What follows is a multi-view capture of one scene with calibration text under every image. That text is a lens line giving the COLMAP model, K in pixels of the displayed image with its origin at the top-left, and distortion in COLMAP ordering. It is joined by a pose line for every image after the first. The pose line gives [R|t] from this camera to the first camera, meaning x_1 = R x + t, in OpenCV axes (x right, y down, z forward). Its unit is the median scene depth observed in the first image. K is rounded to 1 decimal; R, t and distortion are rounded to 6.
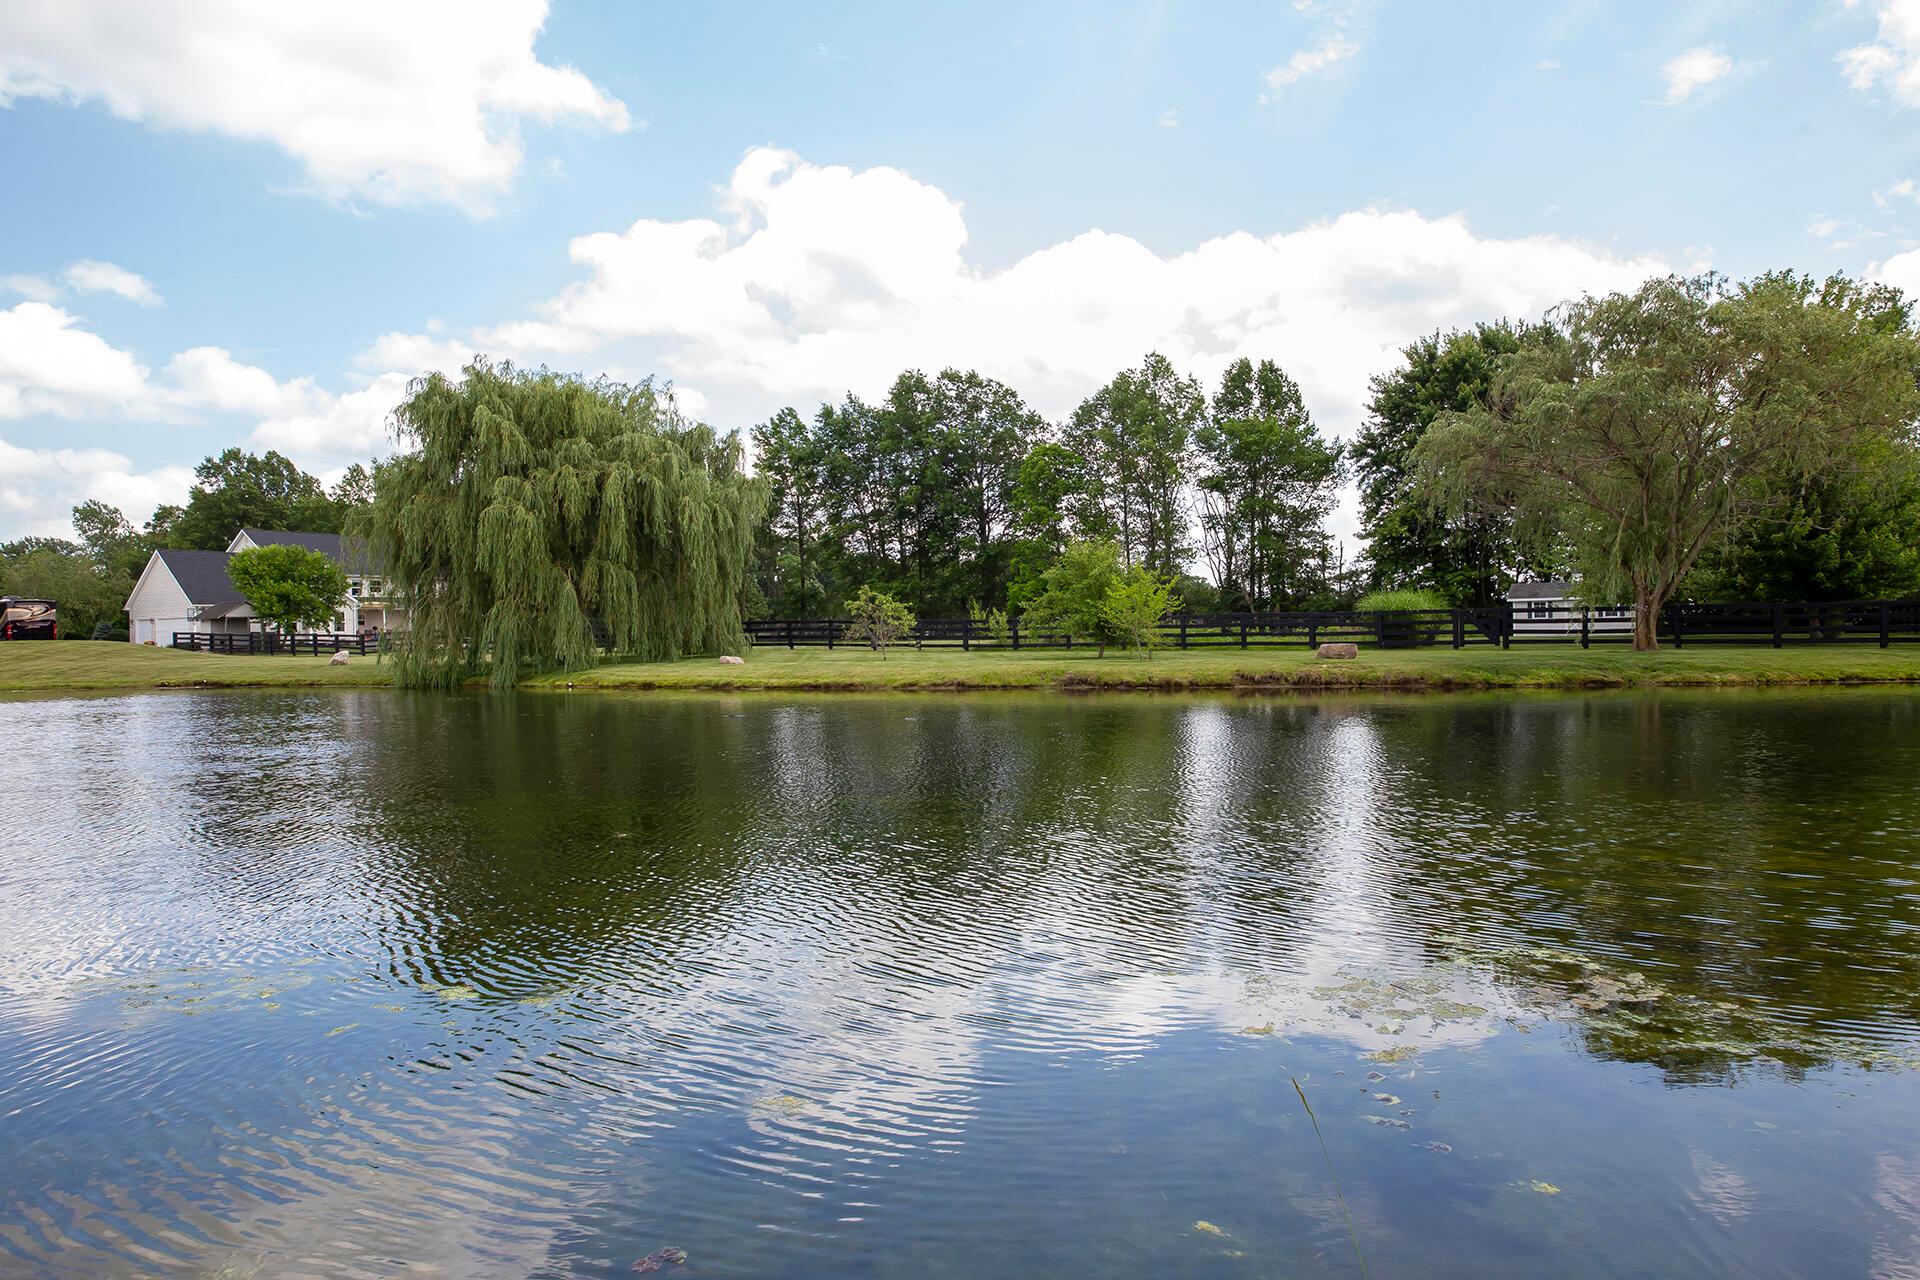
lens RADIAL K [[1313.6, 0, 953.1], [0, 1313.6, 651.0], [0, 0, 1]] dist [0.064979, -0.000773]
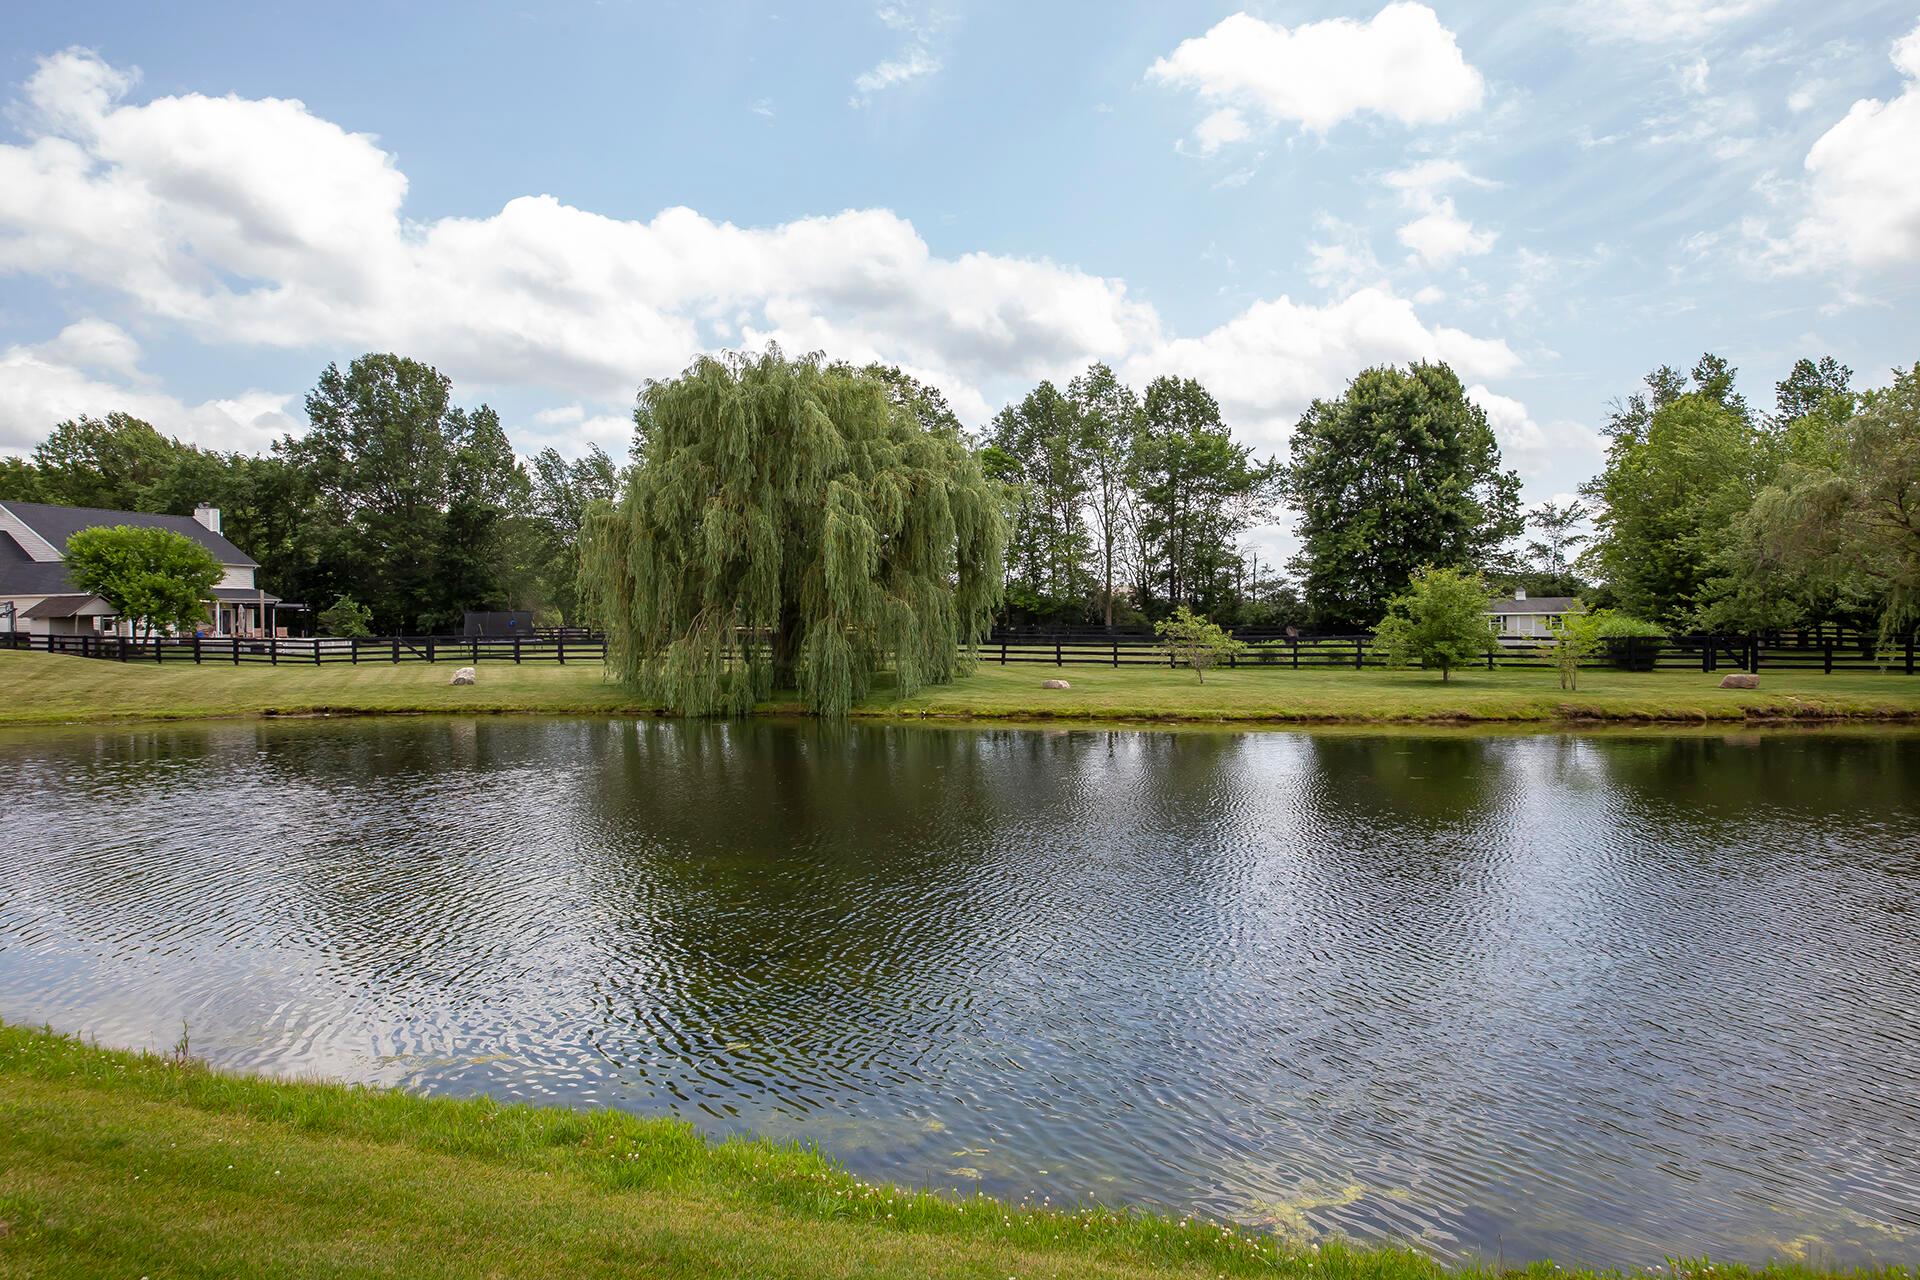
lens RADIAL K [[1313.6, 0, 947.0], [0, 1313.6, 636.4], [0, 0, 1]] dist [0.064979, -0.000773]
pose [[0.954806, 0.005039, 0.297188, -0.259920], [-0.004782, 0.999987, -0.001590, -0.012598], [-0.297193, 0.000097, 0.954818, 0.059833]]
